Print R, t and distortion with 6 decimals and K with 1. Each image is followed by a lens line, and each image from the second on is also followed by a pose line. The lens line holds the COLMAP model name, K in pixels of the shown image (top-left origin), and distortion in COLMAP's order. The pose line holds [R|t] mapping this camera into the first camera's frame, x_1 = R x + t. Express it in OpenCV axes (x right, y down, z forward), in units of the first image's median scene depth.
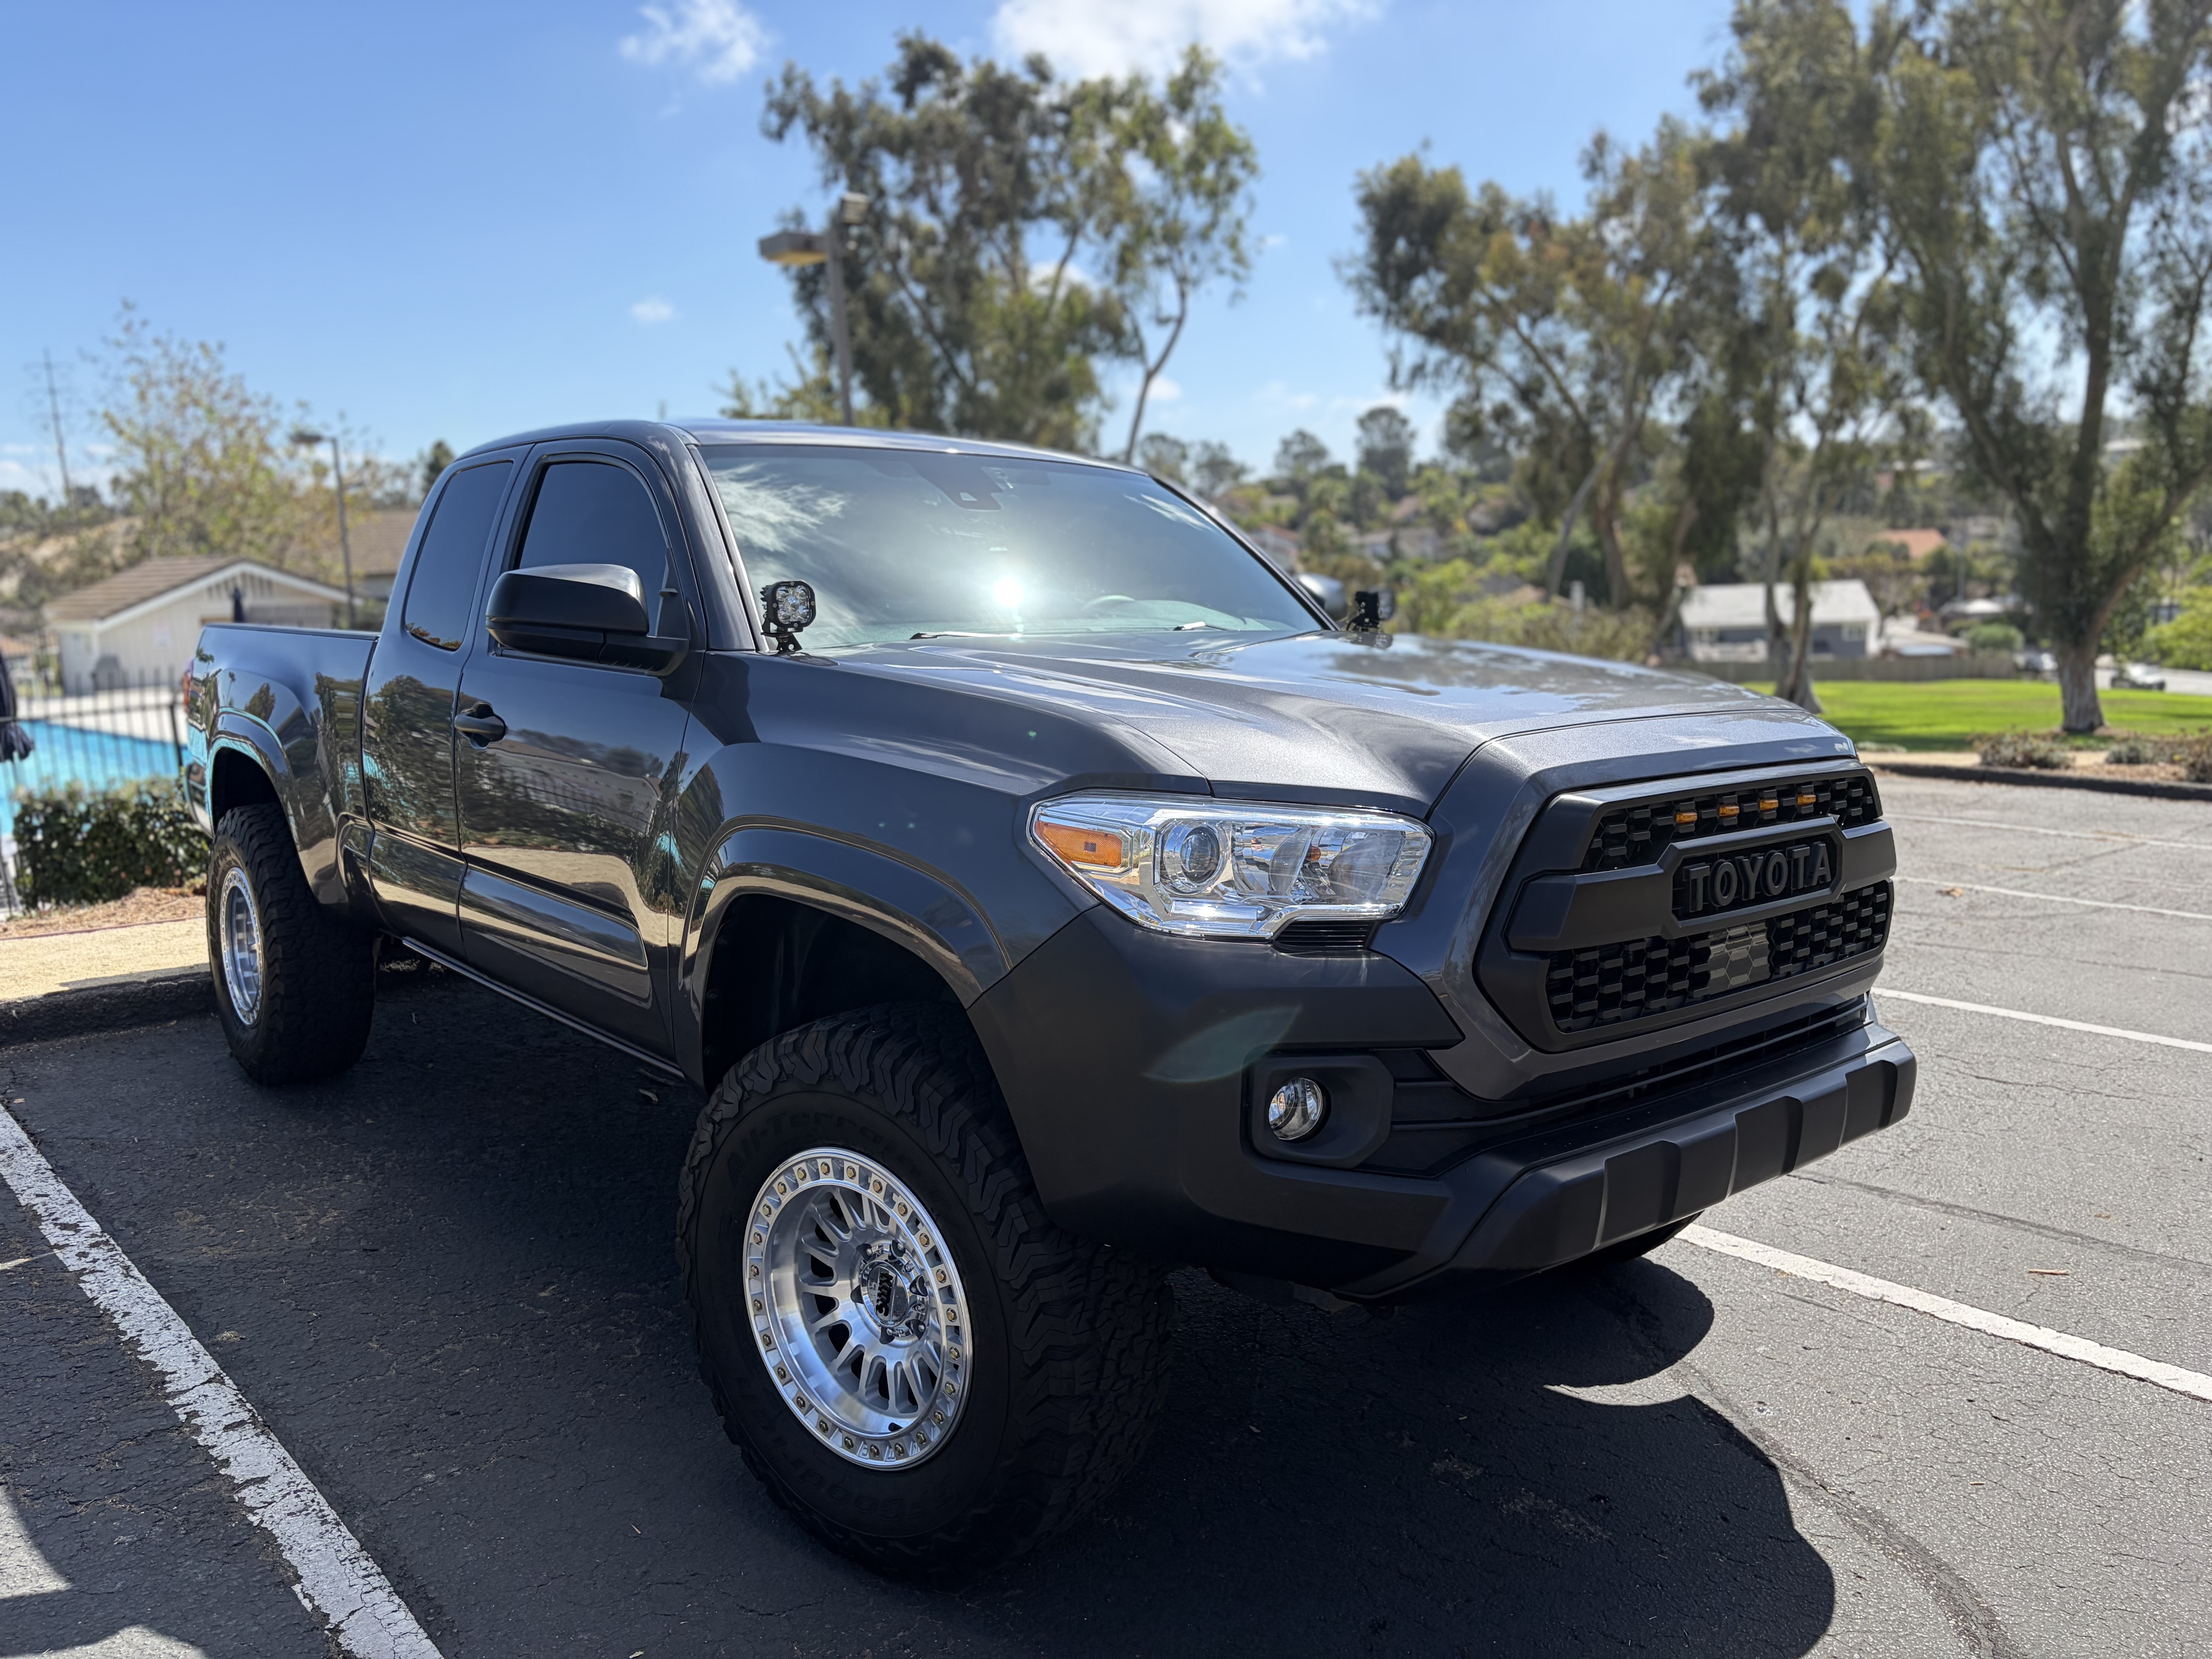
lens RADIAL K [[1740.3, 0, 1049.8], [0, 1740.3, 830.3], [0, 0, 1]] dist [0.003097, -0.000170]
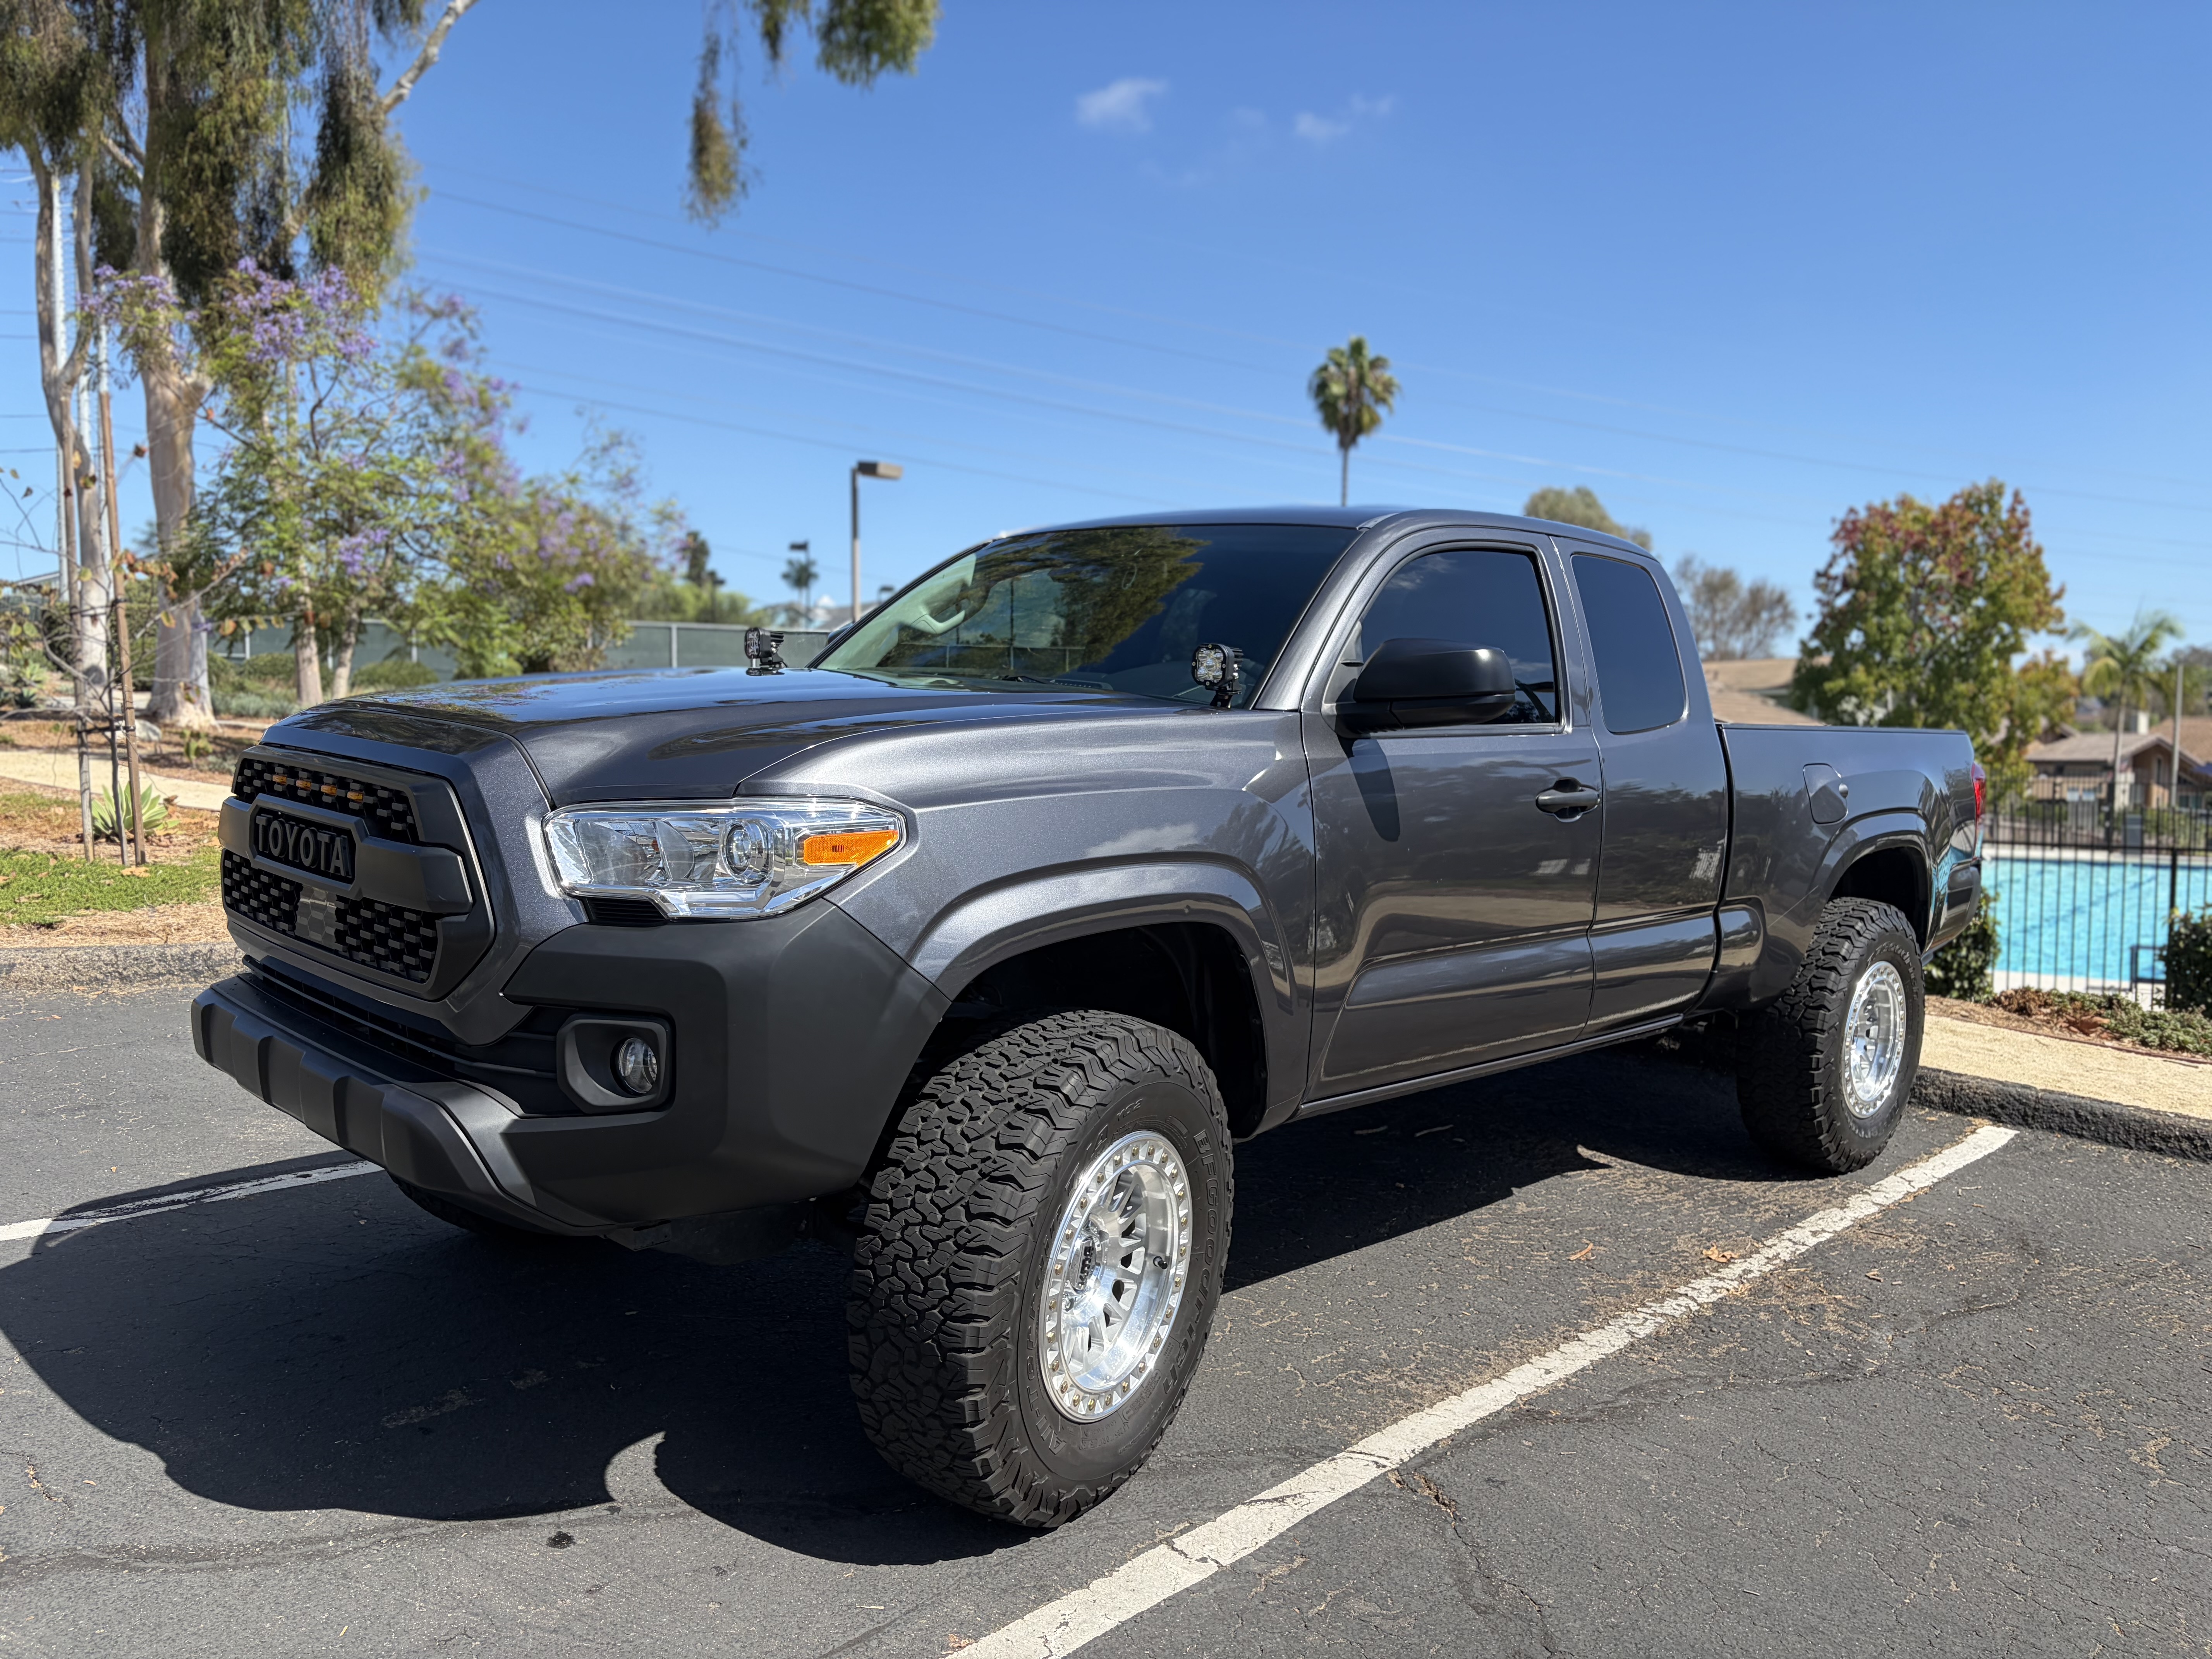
lens RADIAL K [[1690.5, 0, 1118.9], [0, 1690.5, 850.2], [0, 0, 1]] dist [0.051769, -0.068865]
pose [[0.057241, 0.103374, -0.992994, 0.190246], [-0.180701, 0.979270, 0.091529, -0.021077], [0.981871, 0.174195, 0.074734, 0.175525]]
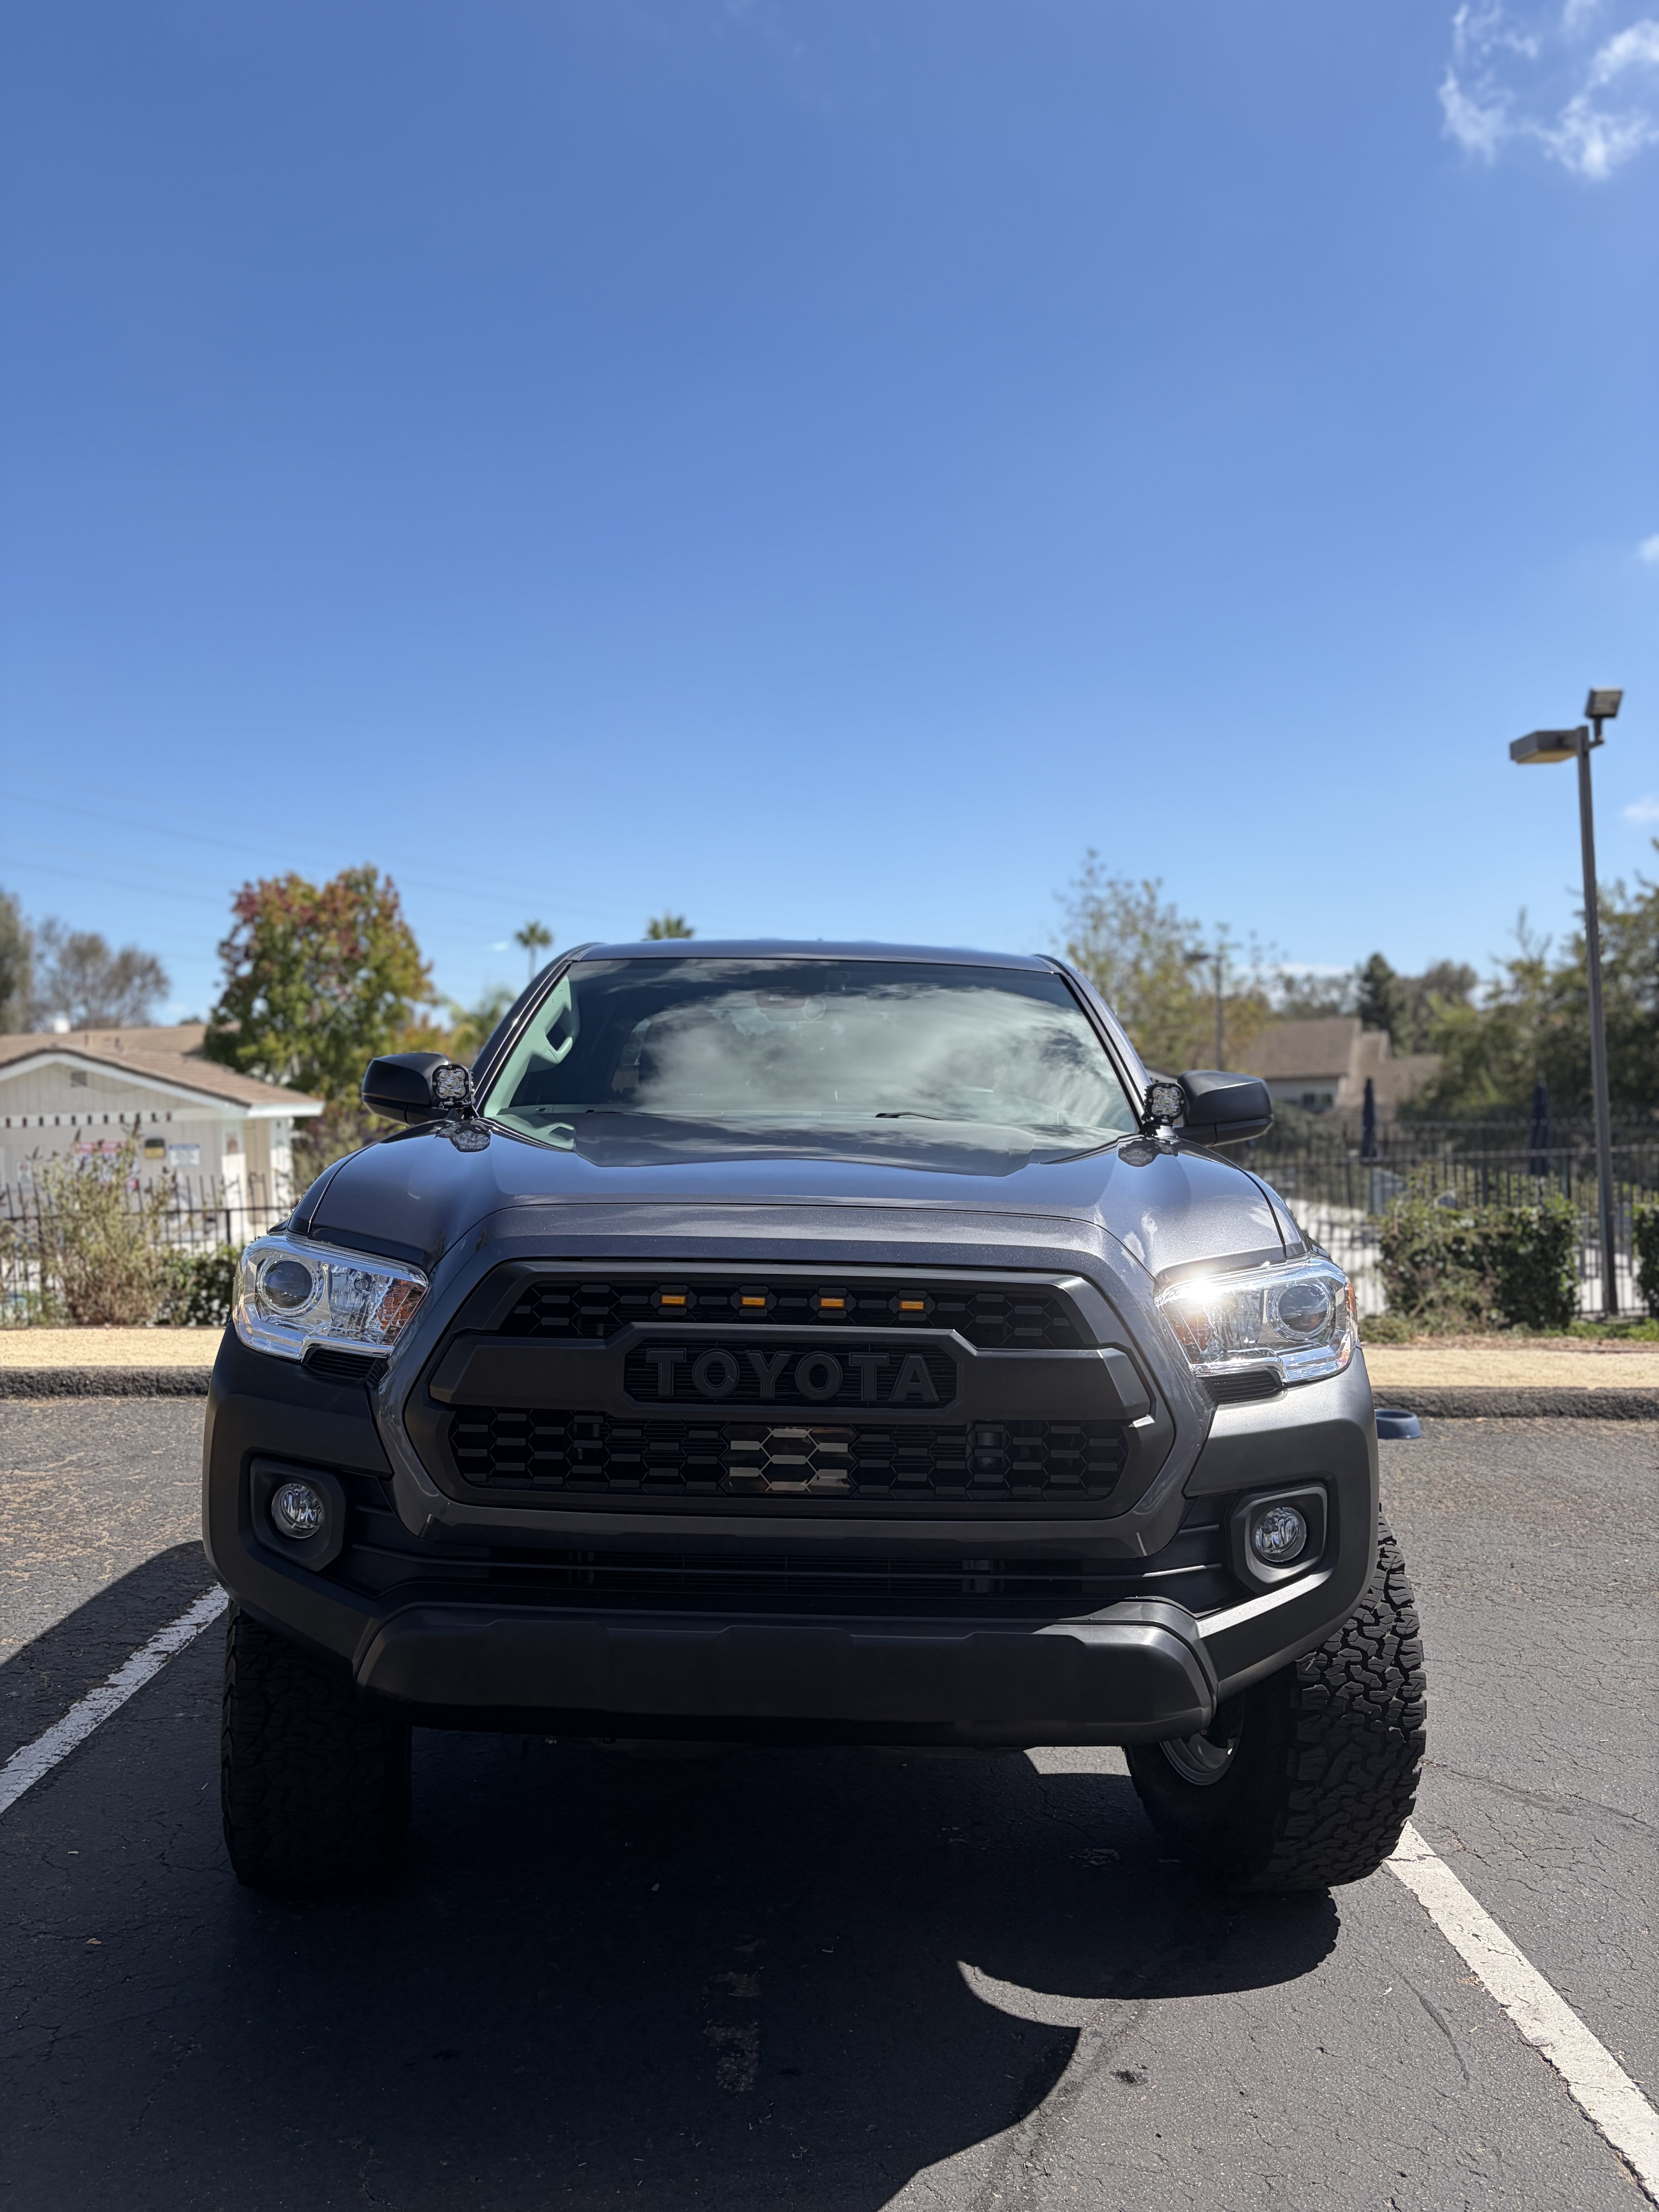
lens RADIAL K [[1690.5, 0, 843.3], [0, 1690.5, 1100.1], [0, 0, 1]] dist [0.051769, -0.068865]
pose [[0.756793, 0.020019, -0.653348, 0.125641], [-0.107186, 0.989802, -0.093829, -0.004776], [0.644807, 0.141039, 0.751221, 0.037476]]
